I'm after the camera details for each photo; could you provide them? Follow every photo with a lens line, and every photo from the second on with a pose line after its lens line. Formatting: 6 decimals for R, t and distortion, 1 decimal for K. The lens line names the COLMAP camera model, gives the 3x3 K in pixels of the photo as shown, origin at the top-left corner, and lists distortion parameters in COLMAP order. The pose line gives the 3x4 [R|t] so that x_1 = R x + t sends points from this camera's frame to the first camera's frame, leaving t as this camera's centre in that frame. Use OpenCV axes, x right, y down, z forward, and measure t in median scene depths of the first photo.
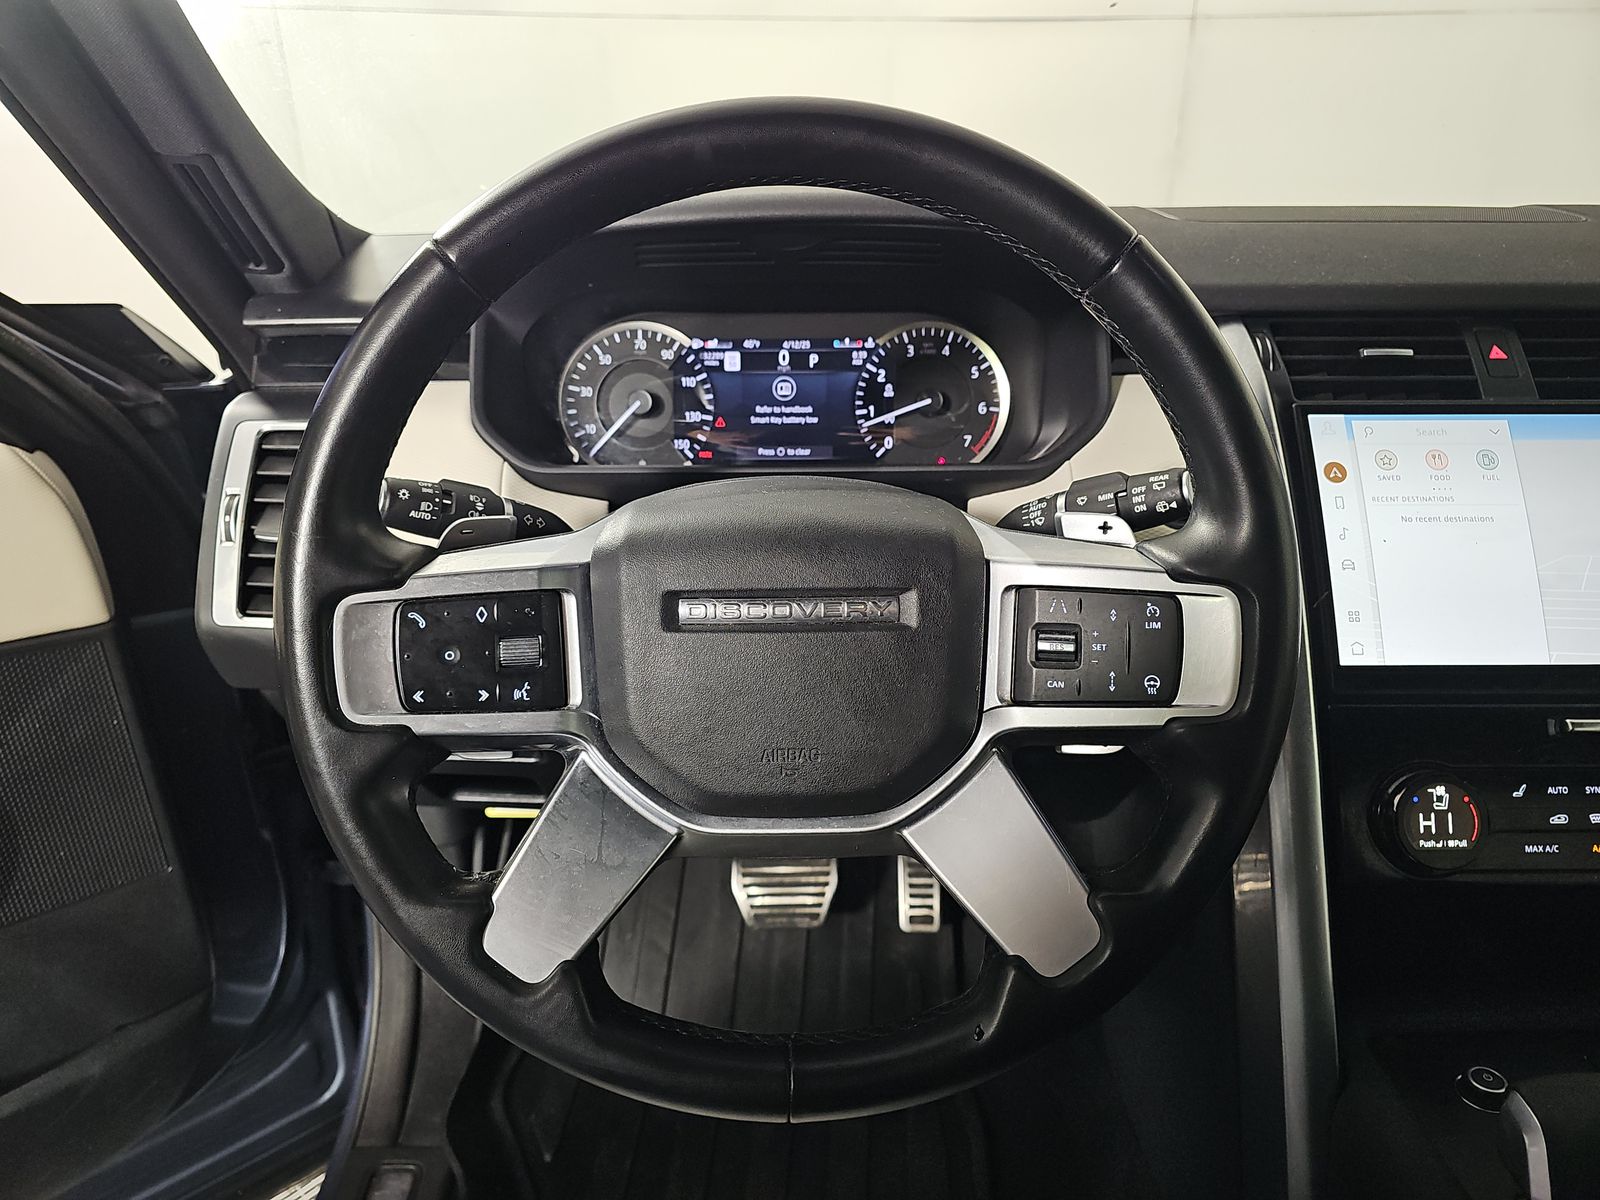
lens RADIAL K [[1083.6, 0, 802.0], [0, 1083.6, 624.9], [0, 0, 1]] dist [0.062744, -0.117020]
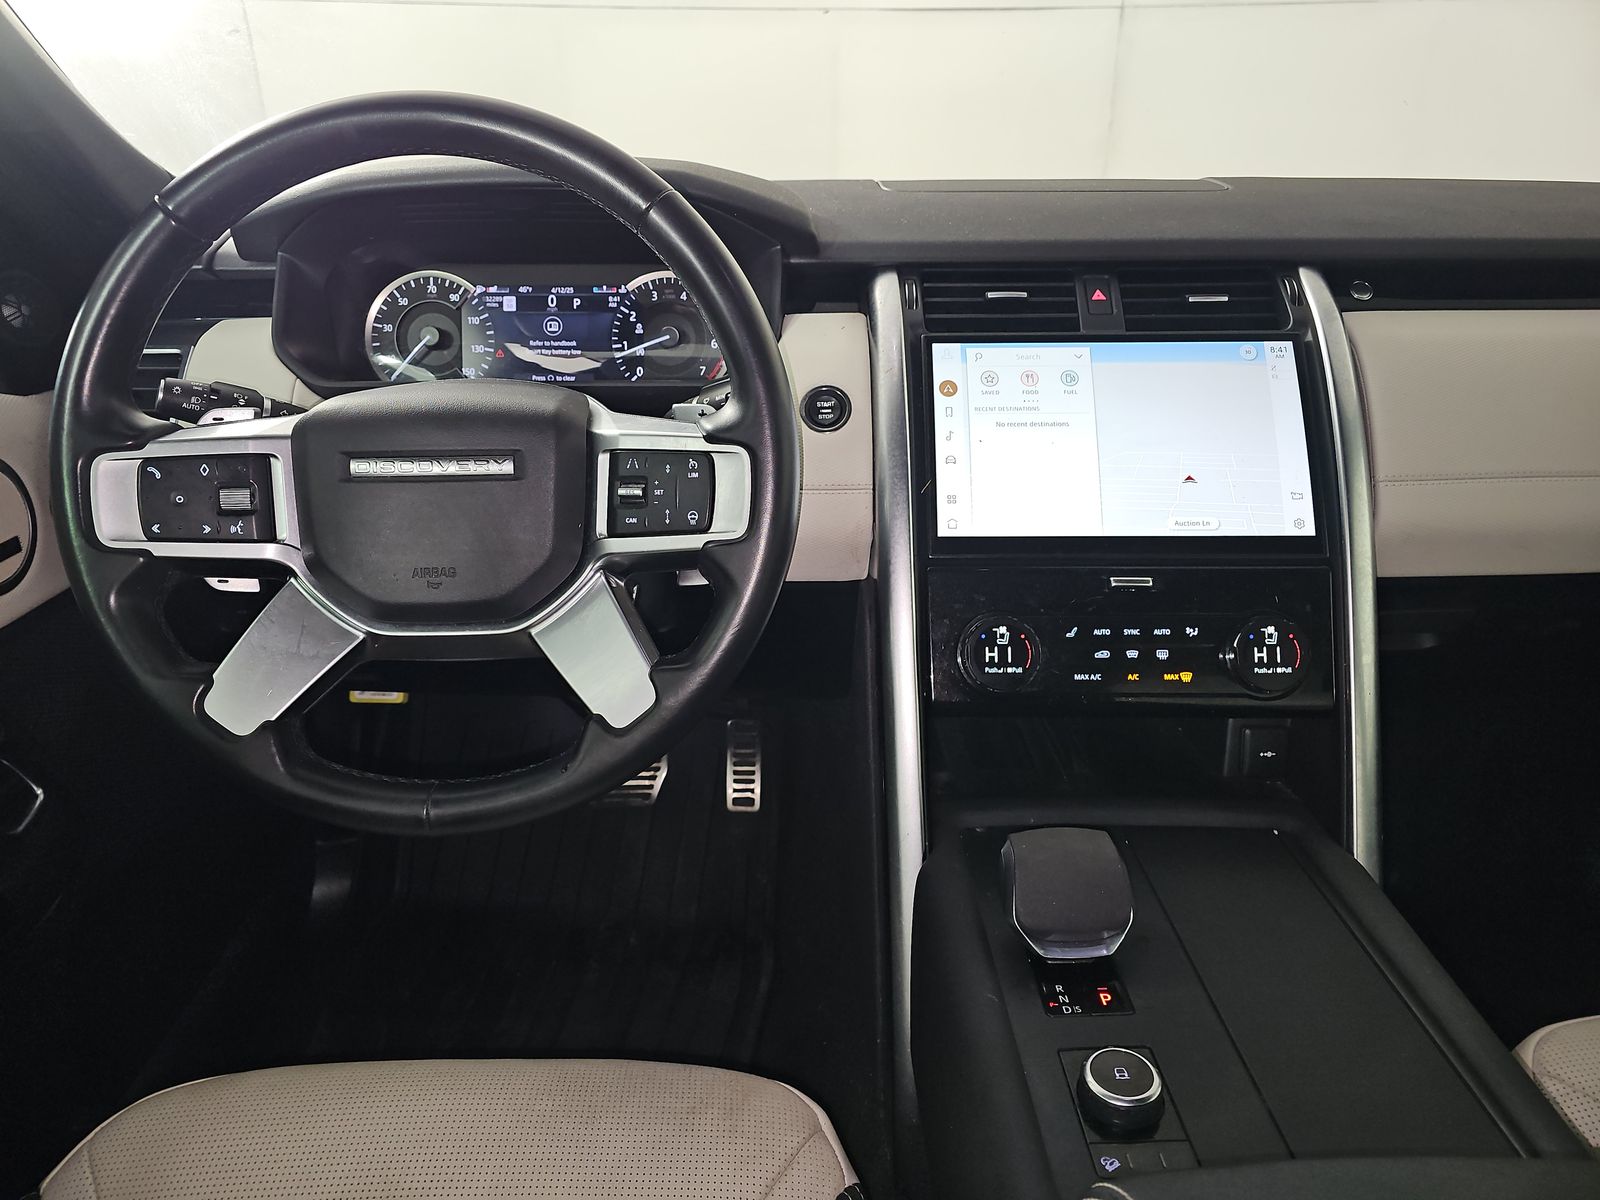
lens RADIAL K [[1058.2, 0, 800.0], [0, 1058.2, 600.0], [0, 0, 1]] dist [0.021389, 0.000414]
pose [[0.999960, 0.001845, 0.008790, 0.253052], [-0.001866, 0.999996, 0.002330, 0.086630], [-0.008786, -0.002346, 0.999959, -0.193643]]
